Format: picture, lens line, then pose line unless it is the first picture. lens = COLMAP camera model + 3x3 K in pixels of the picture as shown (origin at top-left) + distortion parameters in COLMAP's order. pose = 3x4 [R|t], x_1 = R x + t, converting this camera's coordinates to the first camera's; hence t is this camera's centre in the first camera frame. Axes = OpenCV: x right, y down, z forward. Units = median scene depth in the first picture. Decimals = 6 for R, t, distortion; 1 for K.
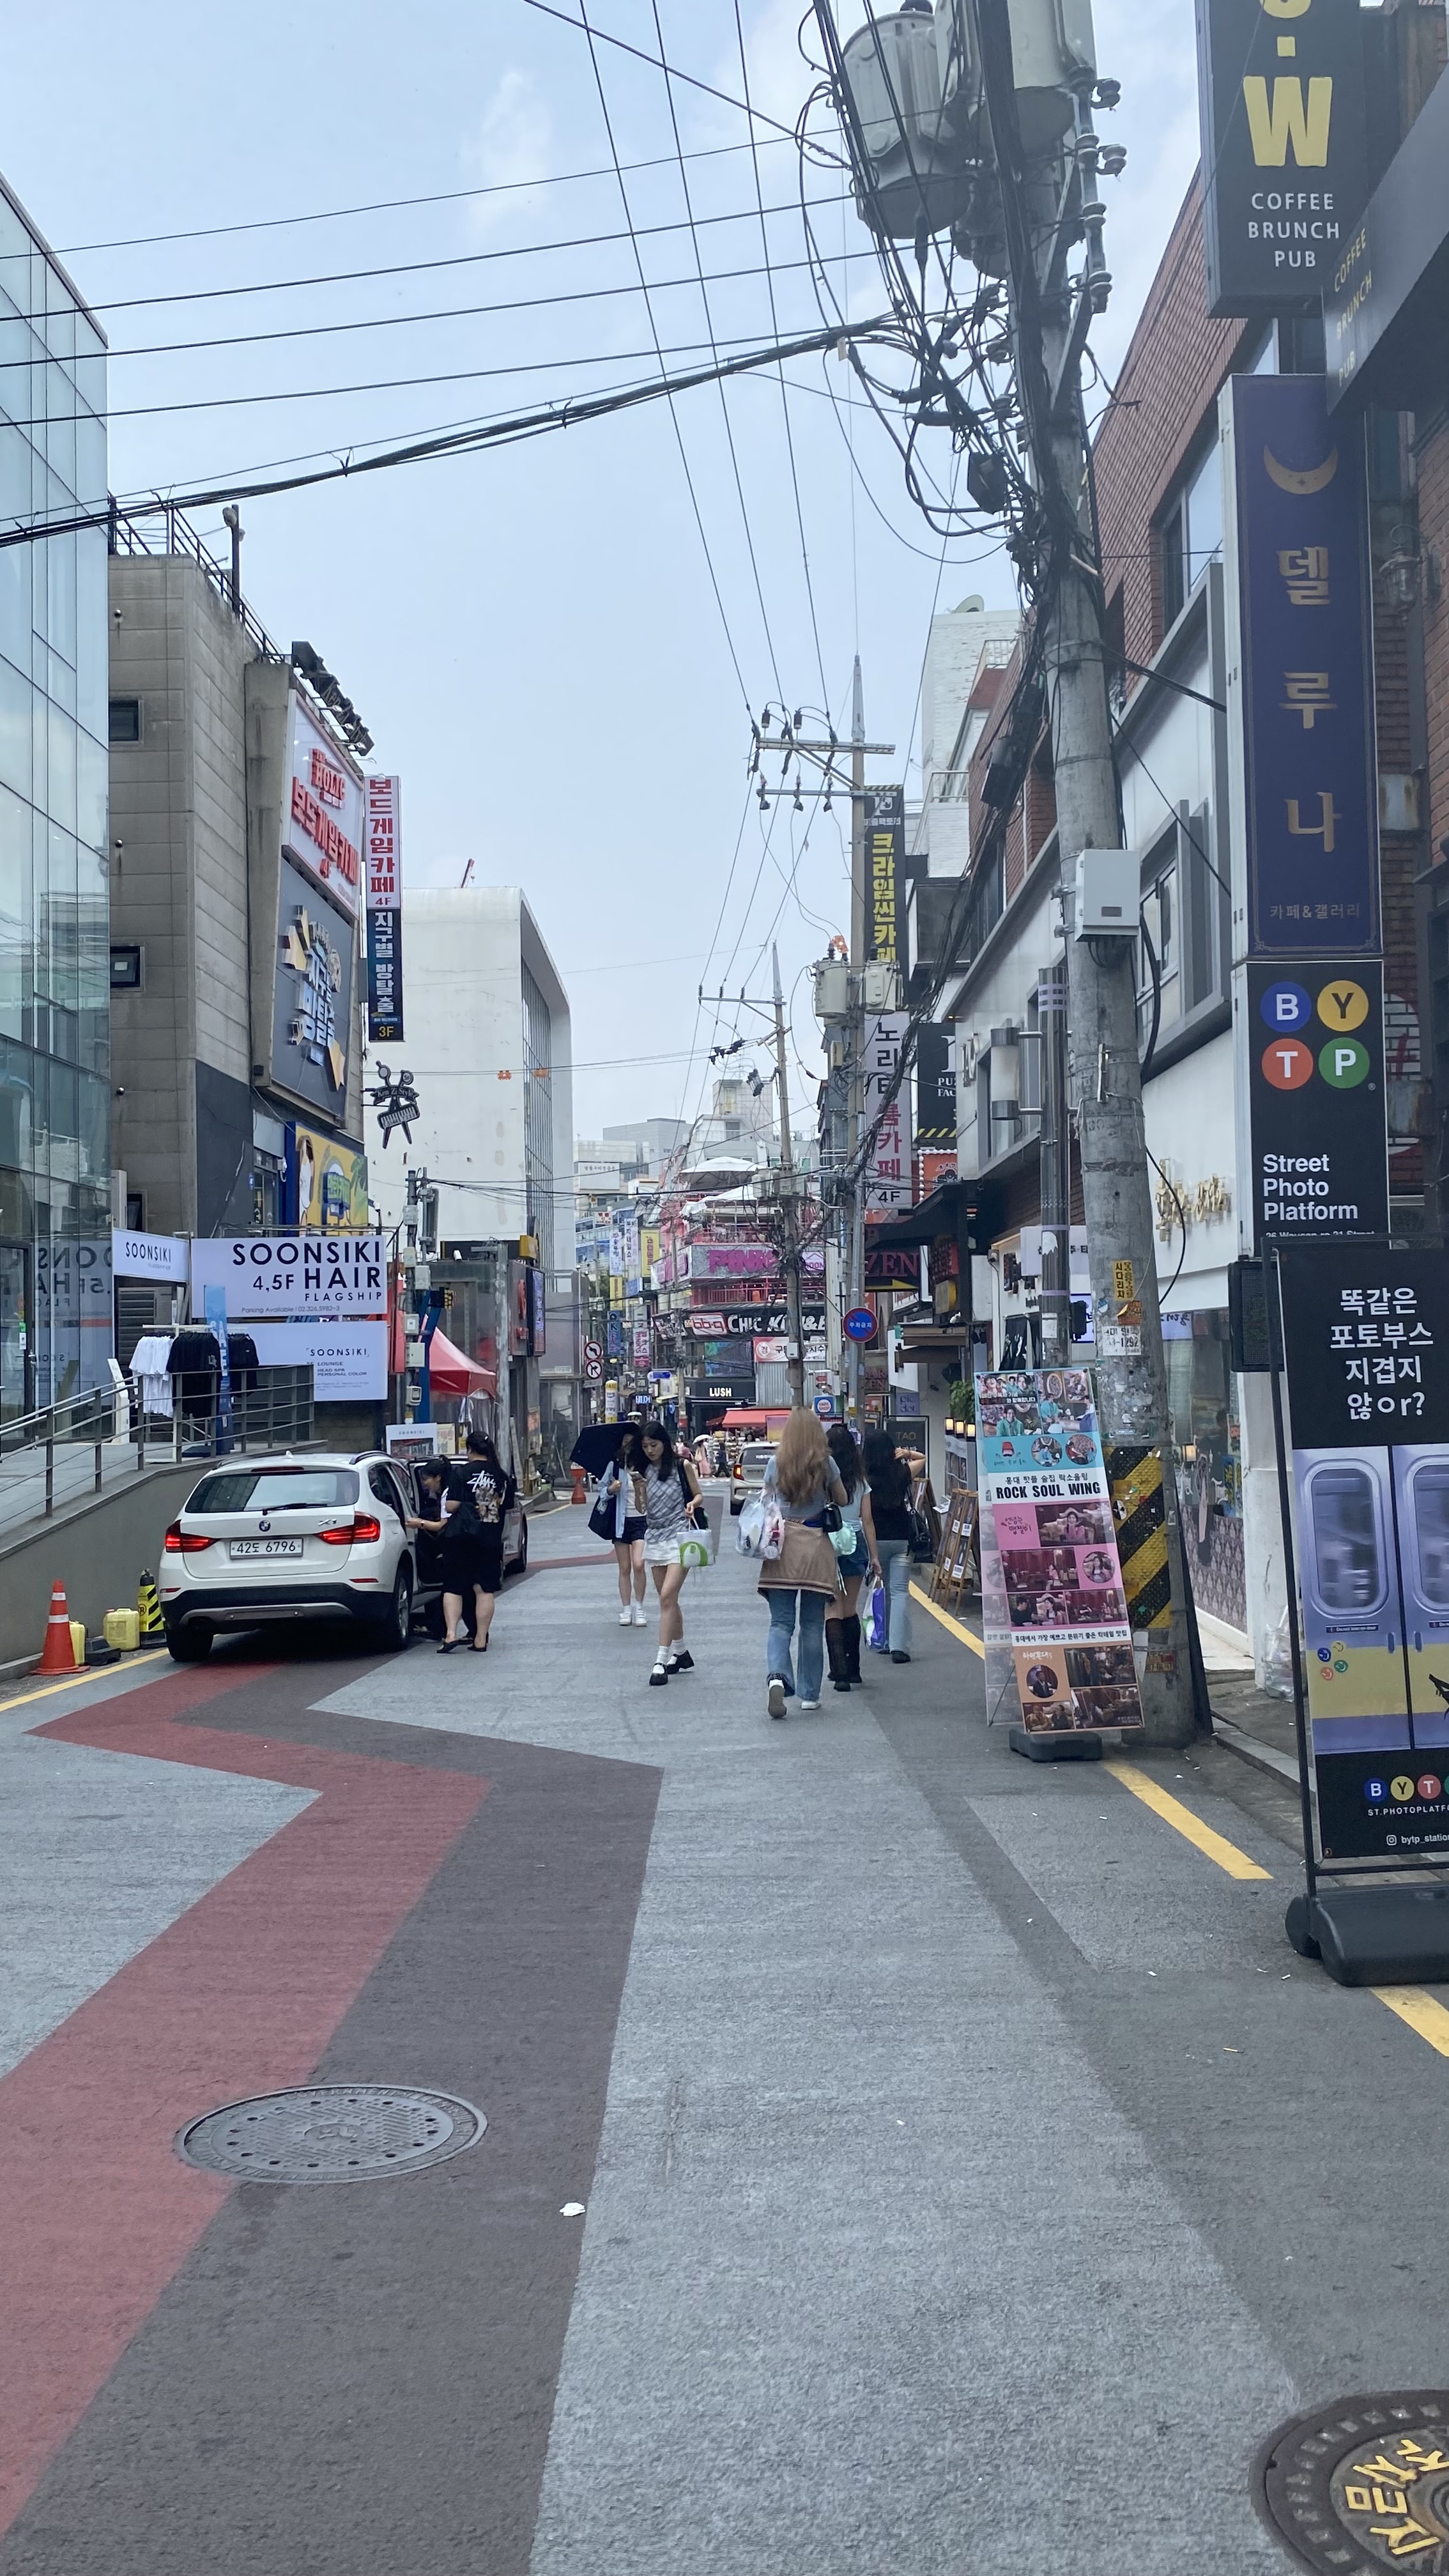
lens RADIAL K [[1964.8, 0, 728.0], [0, 1964.8, 1289.0], [0, 0, 1]] dist [0.000675, -0.002372]
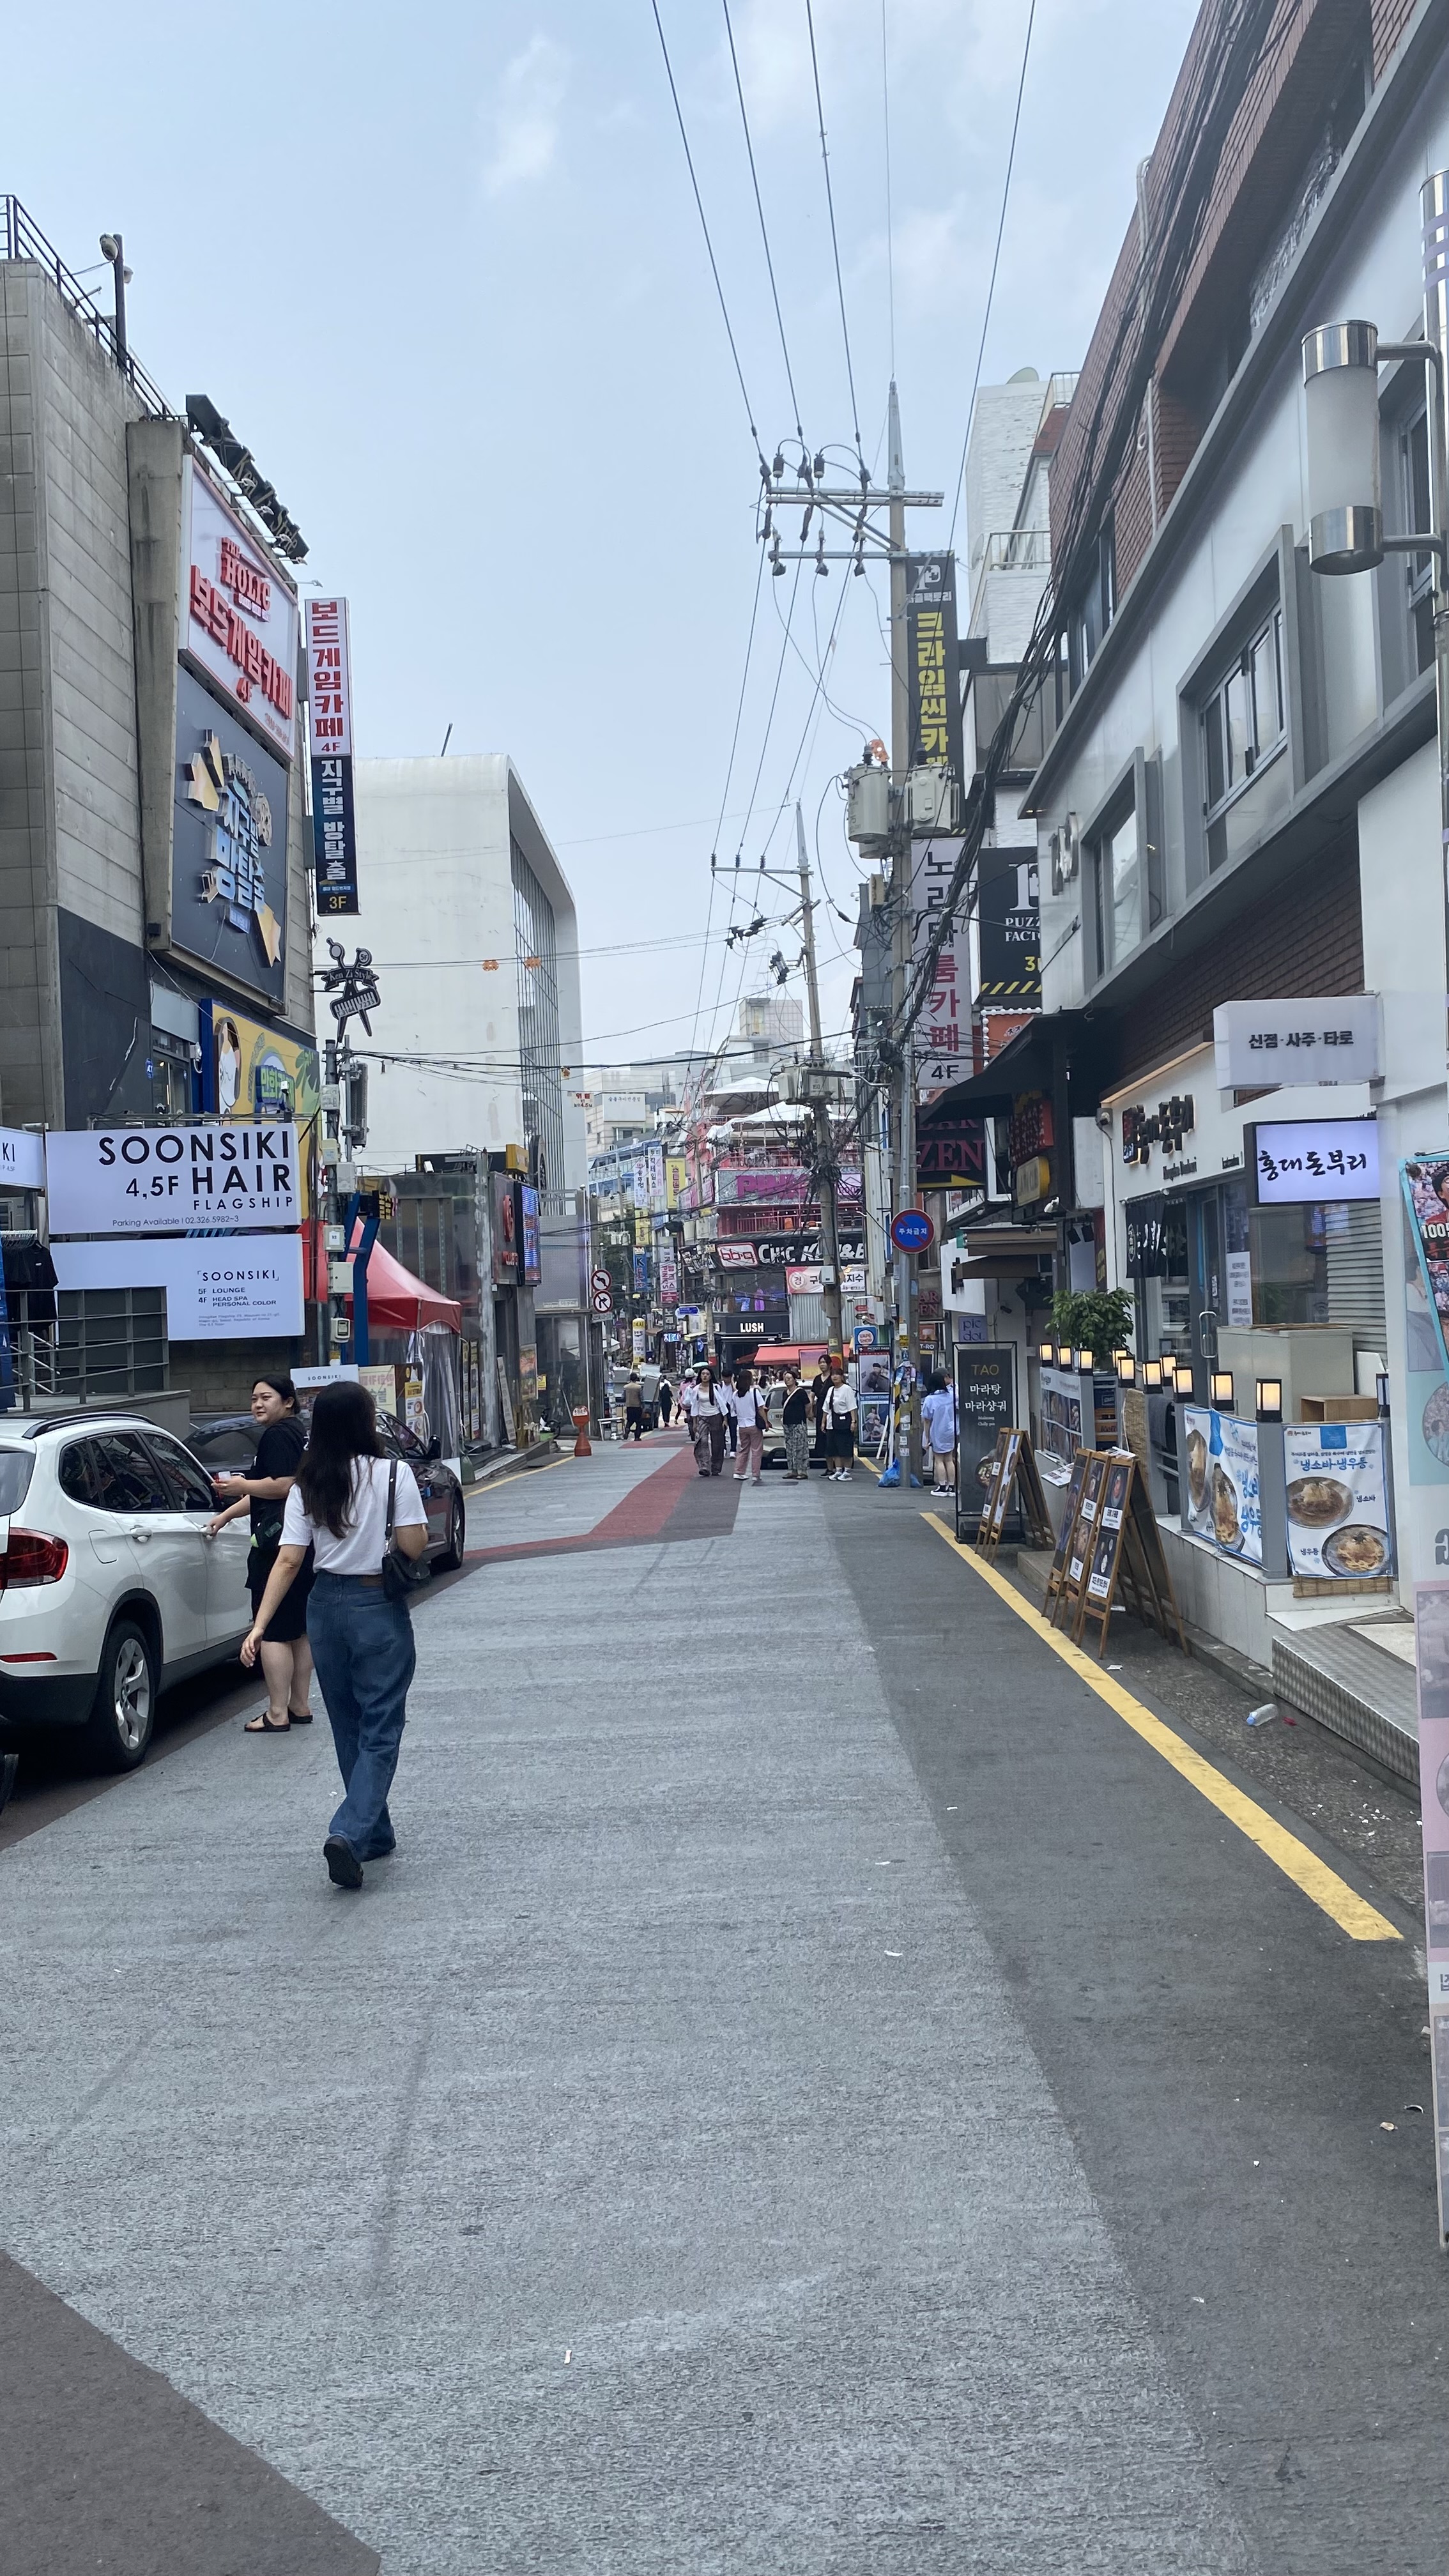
lens RADIAL K [[1964.8, 0, 723.7], [0, 1964.8, 1281.4], [0, 0, 1]] dist [0.000675, -0.002372]
pose [[0.999600, -0.019478, -0.020518, 0.006901], [0.020027, 0.999438, 0.026897, 0.015044], [0.019983, -0.027297, 0.999428, 0.199168]]
